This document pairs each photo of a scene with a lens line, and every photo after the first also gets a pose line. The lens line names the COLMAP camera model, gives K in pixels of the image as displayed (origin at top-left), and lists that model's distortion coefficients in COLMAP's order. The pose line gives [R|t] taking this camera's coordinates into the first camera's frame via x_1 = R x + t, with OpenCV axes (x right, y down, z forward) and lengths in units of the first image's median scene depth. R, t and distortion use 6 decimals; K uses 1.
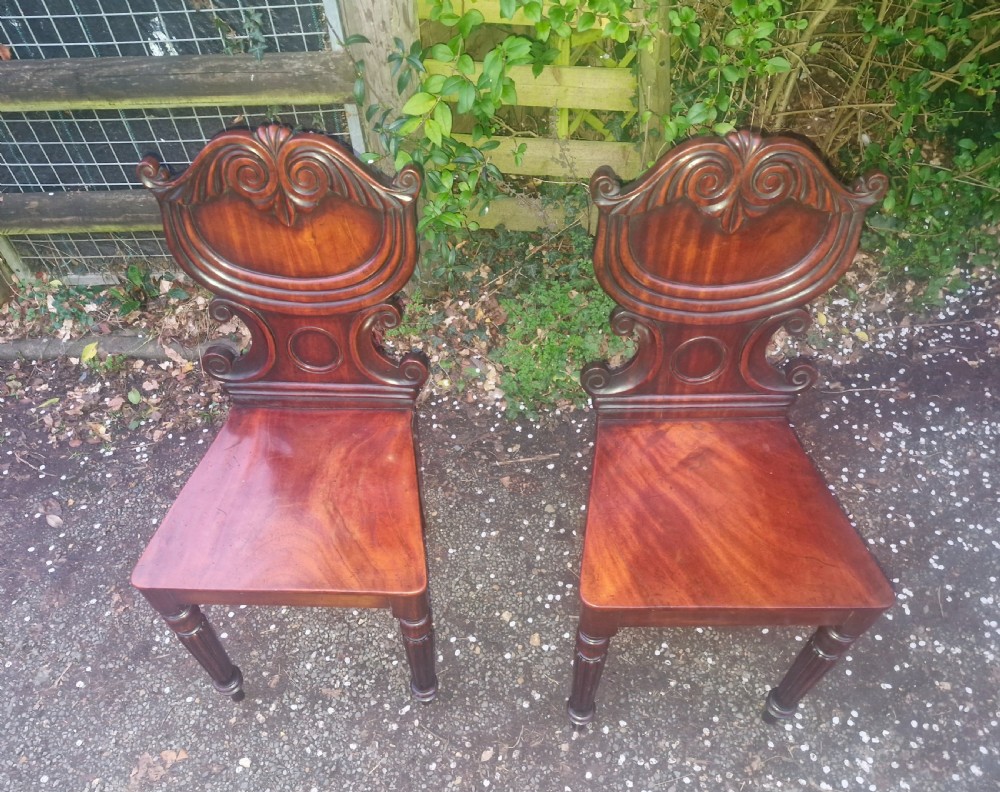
lens RADIAL K [[787.0, 0, 489.5], [0, 787.0, 423.8], [0, 0, 1]] dist [0.083275, -0.103616]
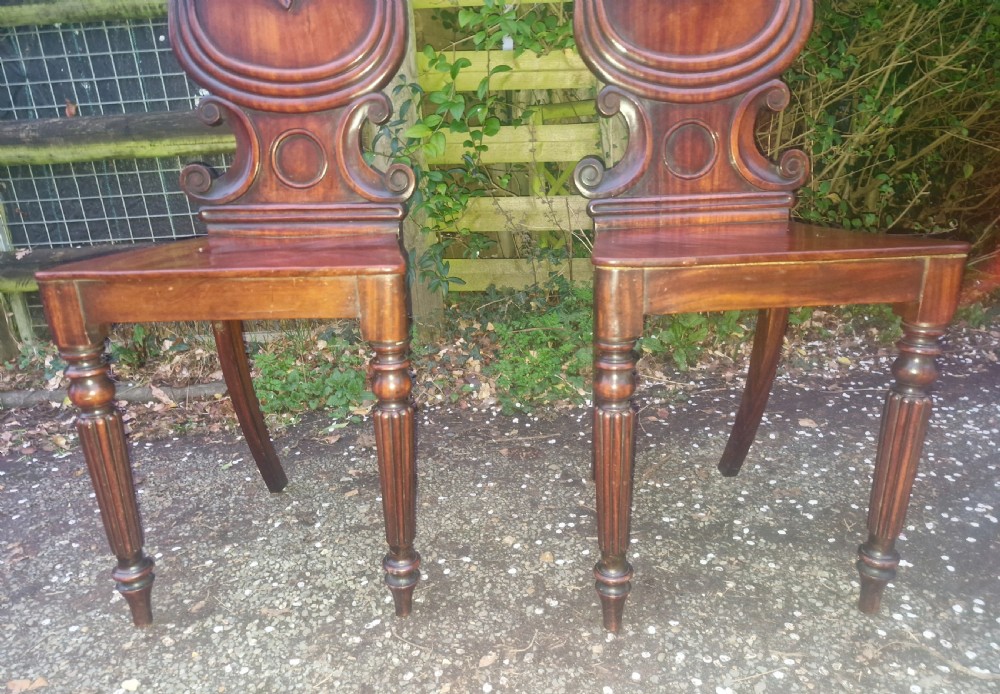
lens RADIAL K [[702.0, 0, 508.2], [0, 702.0, 375.0], [0, 0, 1]] dist [0.051541, -0.049621]
pose [[0.999037, -0.023618, 0.036972, -0.001597], [0.039512, 0.850638, -0.524266, 0.454615], [-0.019068, 0.525222, 0.850752, 0.293900]]
